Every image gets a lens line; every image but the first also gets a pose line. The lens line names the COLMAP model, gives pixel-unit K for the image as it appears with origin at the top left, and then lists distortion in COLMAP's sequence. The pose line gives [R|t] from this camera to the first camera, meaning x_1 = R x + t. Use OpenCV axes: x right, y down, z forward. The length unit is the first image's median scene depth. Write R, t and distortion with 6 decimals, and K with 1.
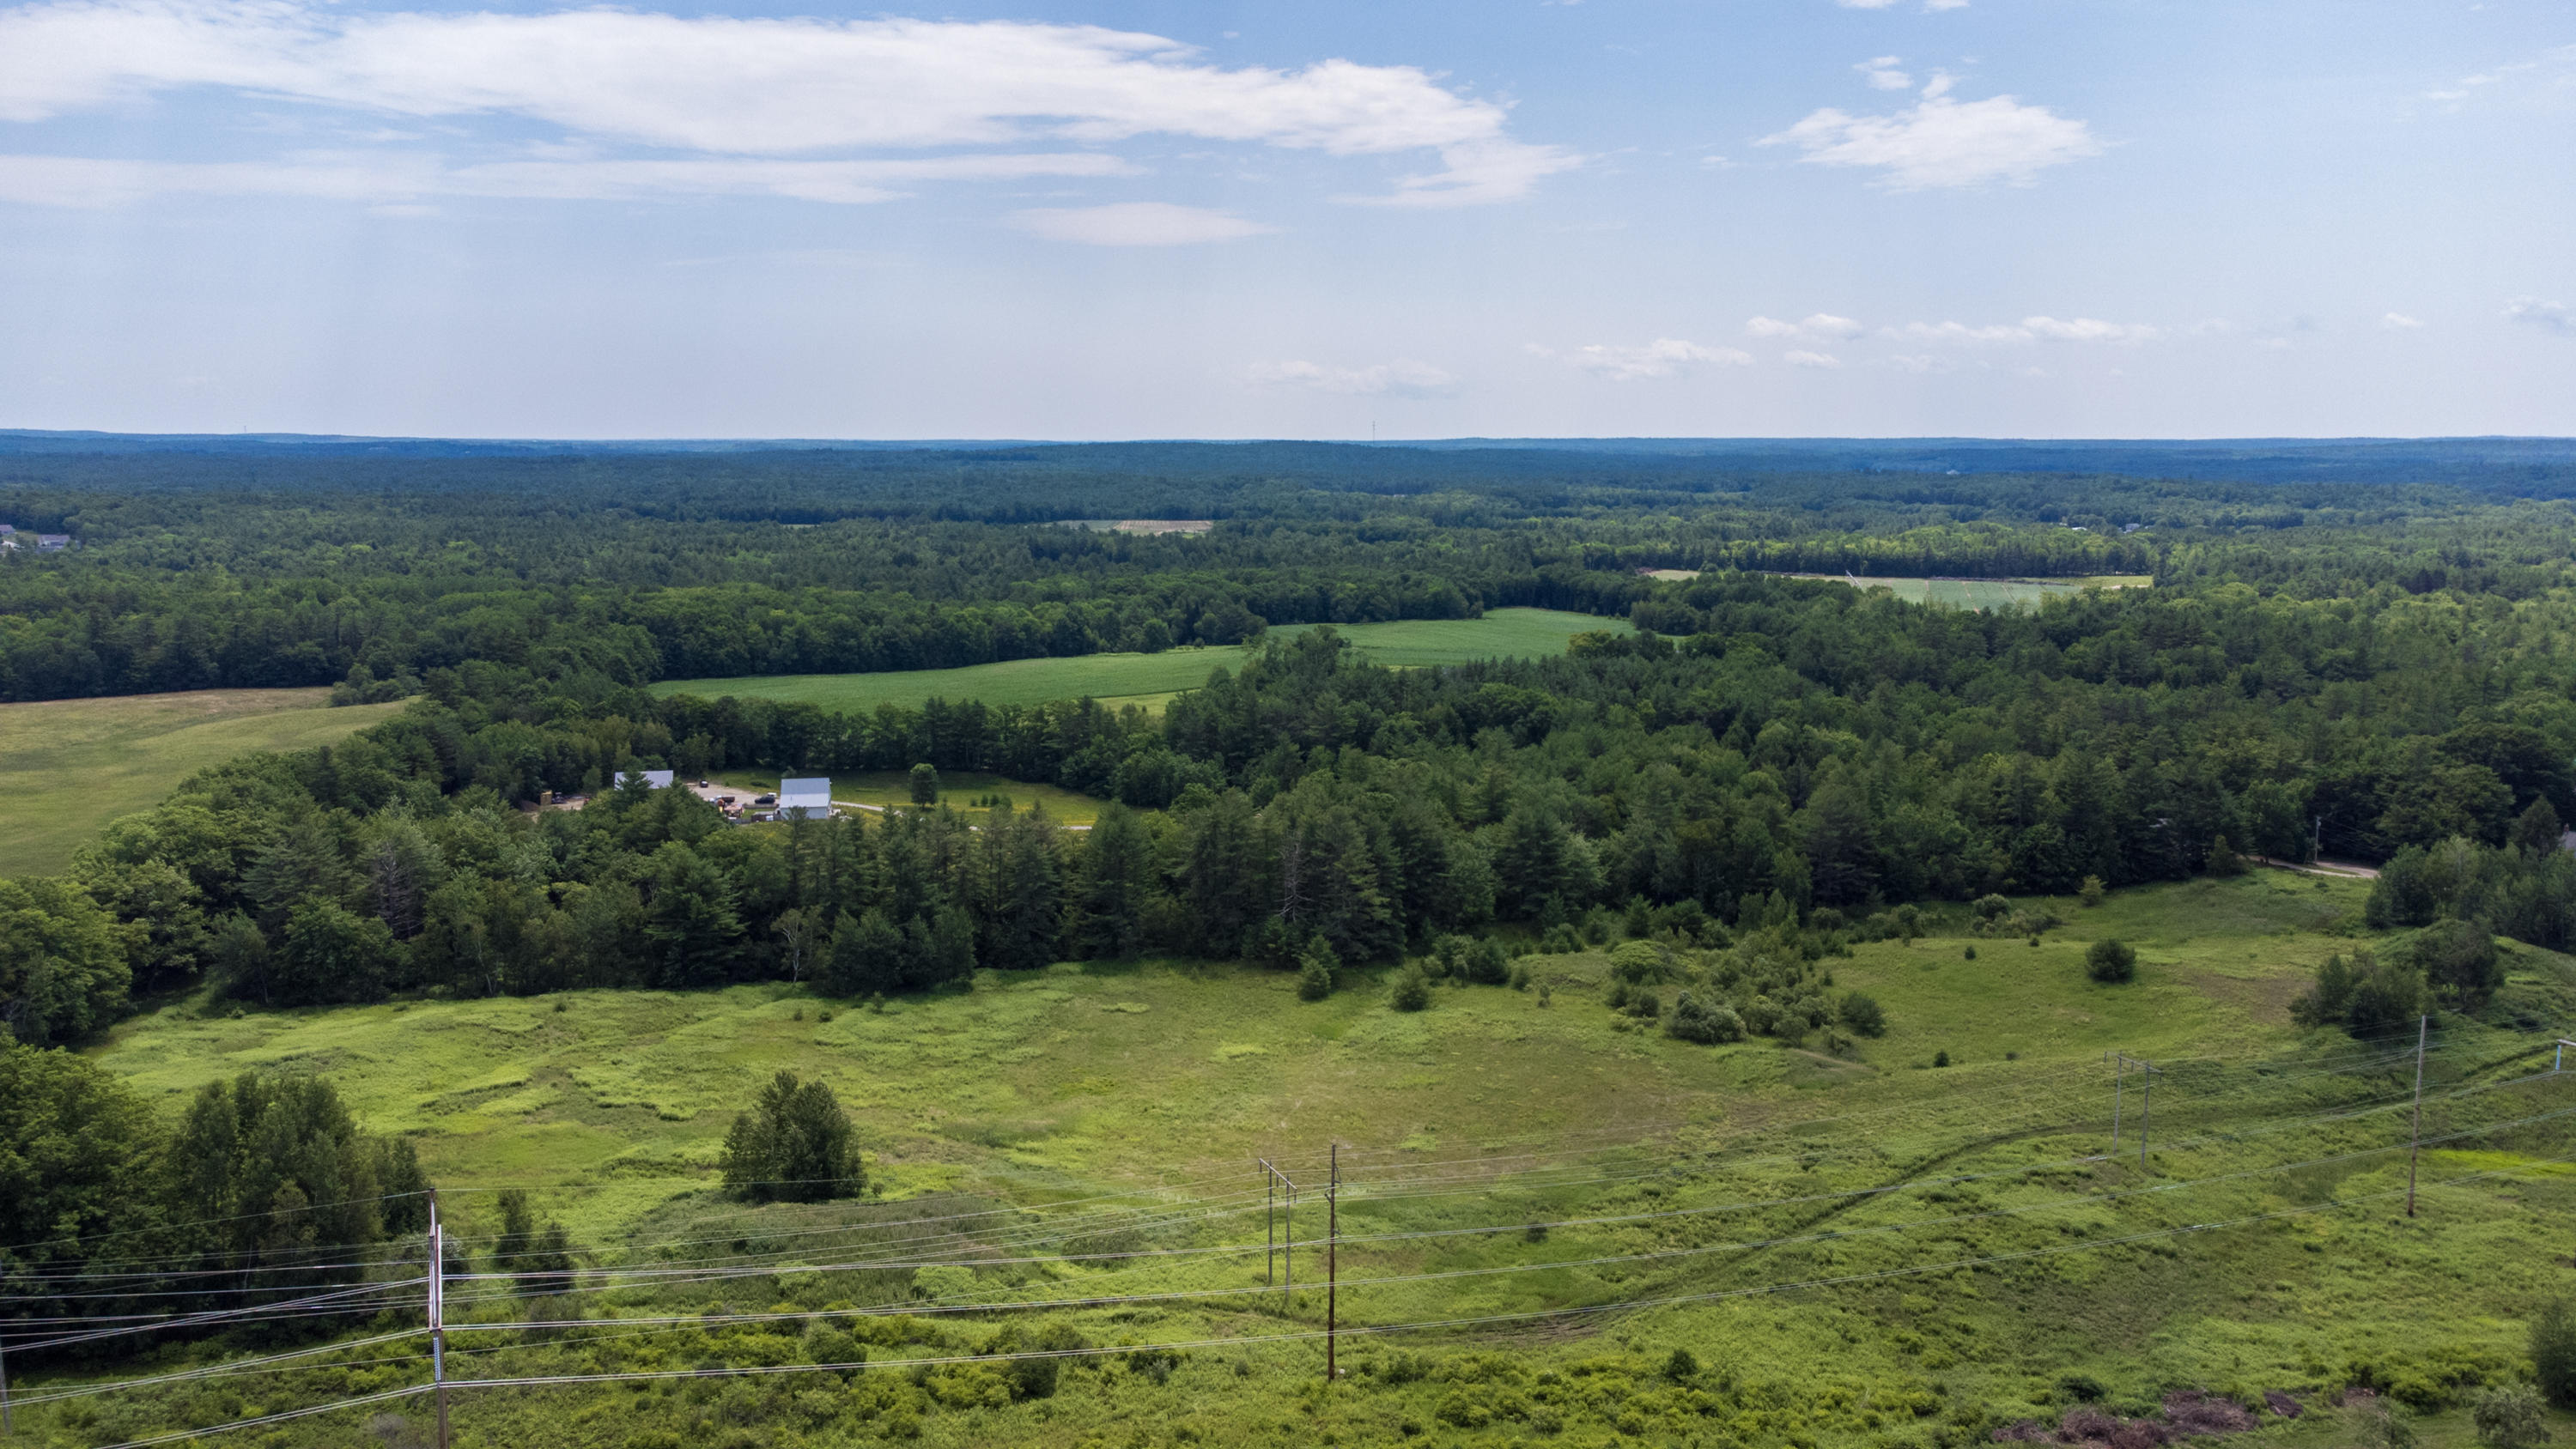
lens RADIAL K [[1892.3, 0, 1282.2], [0, 1892.3, 732.5], [0, 0, 1]] dist [0.031158, 0.007409]
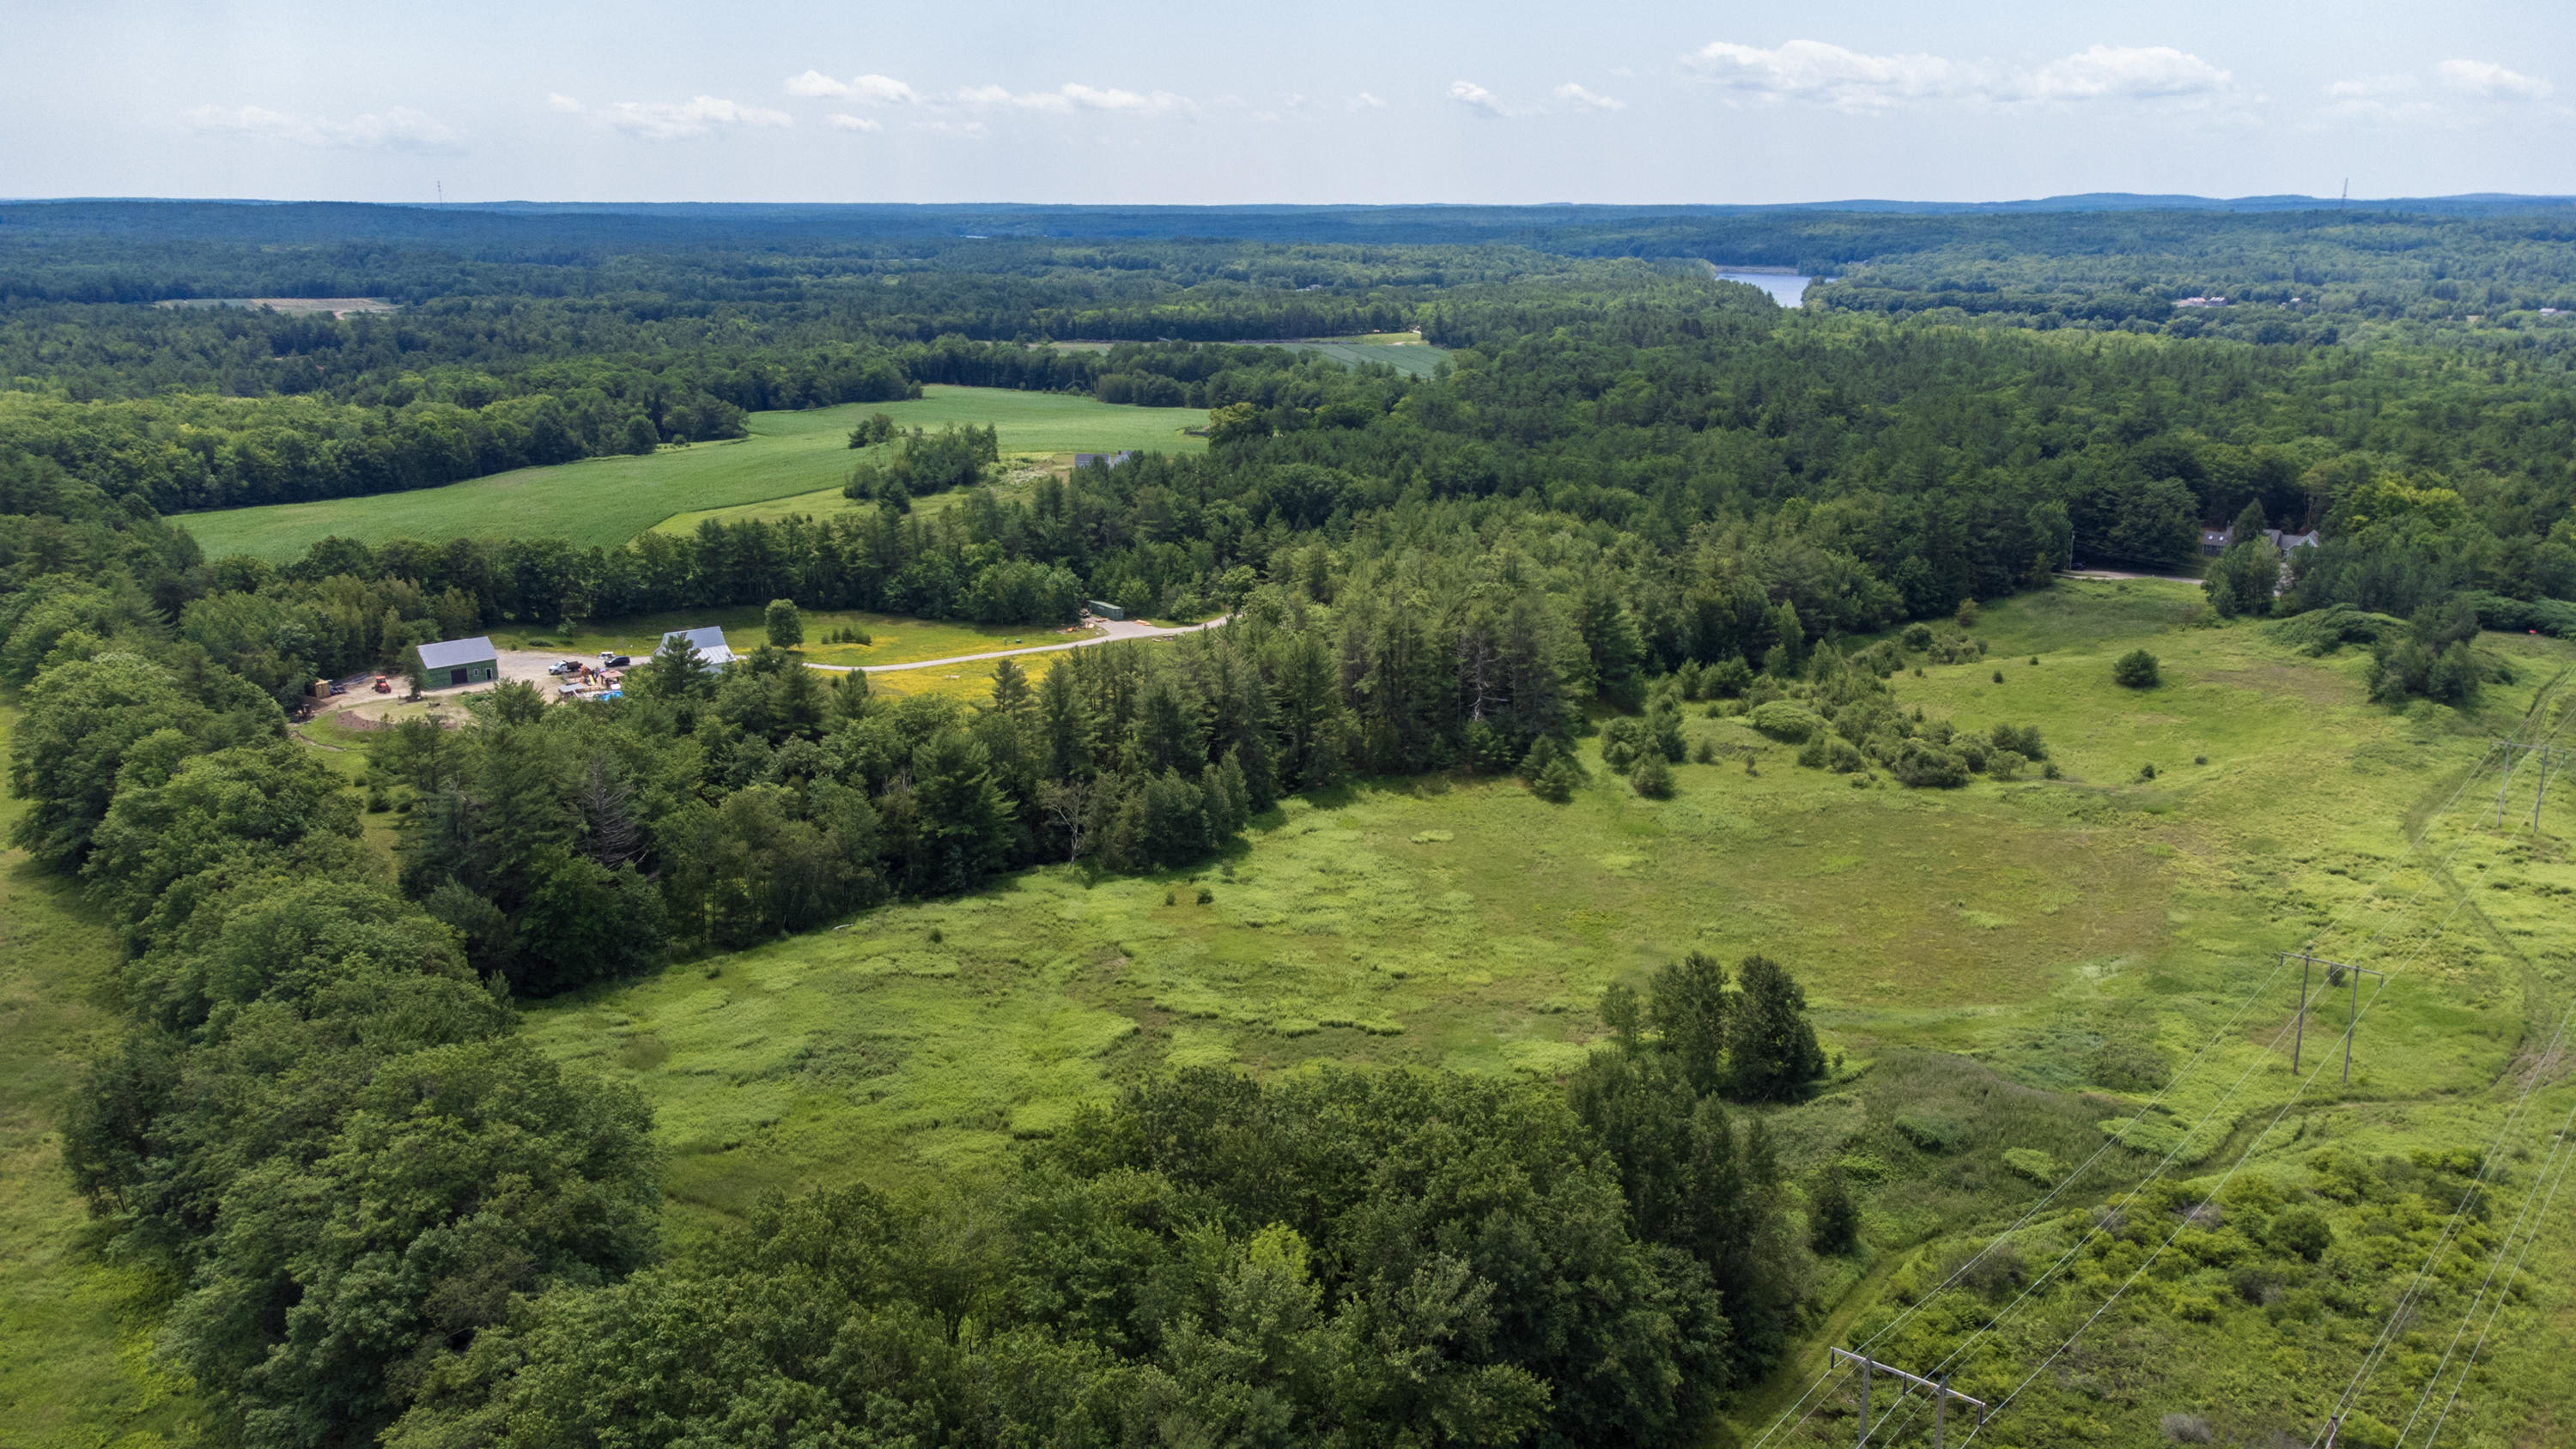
lens RADIAL K [[1892.3, 0, 1282.7], [0, 1892.3, 711.5], [0, 0, 1]] dist [0.031158, 0.007409]
pose [[0.889233, -0.118941, 0.441720, -0.230352], [0.070963, 0.989784, 0.123660, -0.014002], [-0.451916, -0.078617, 0.888589, 0.092435]]
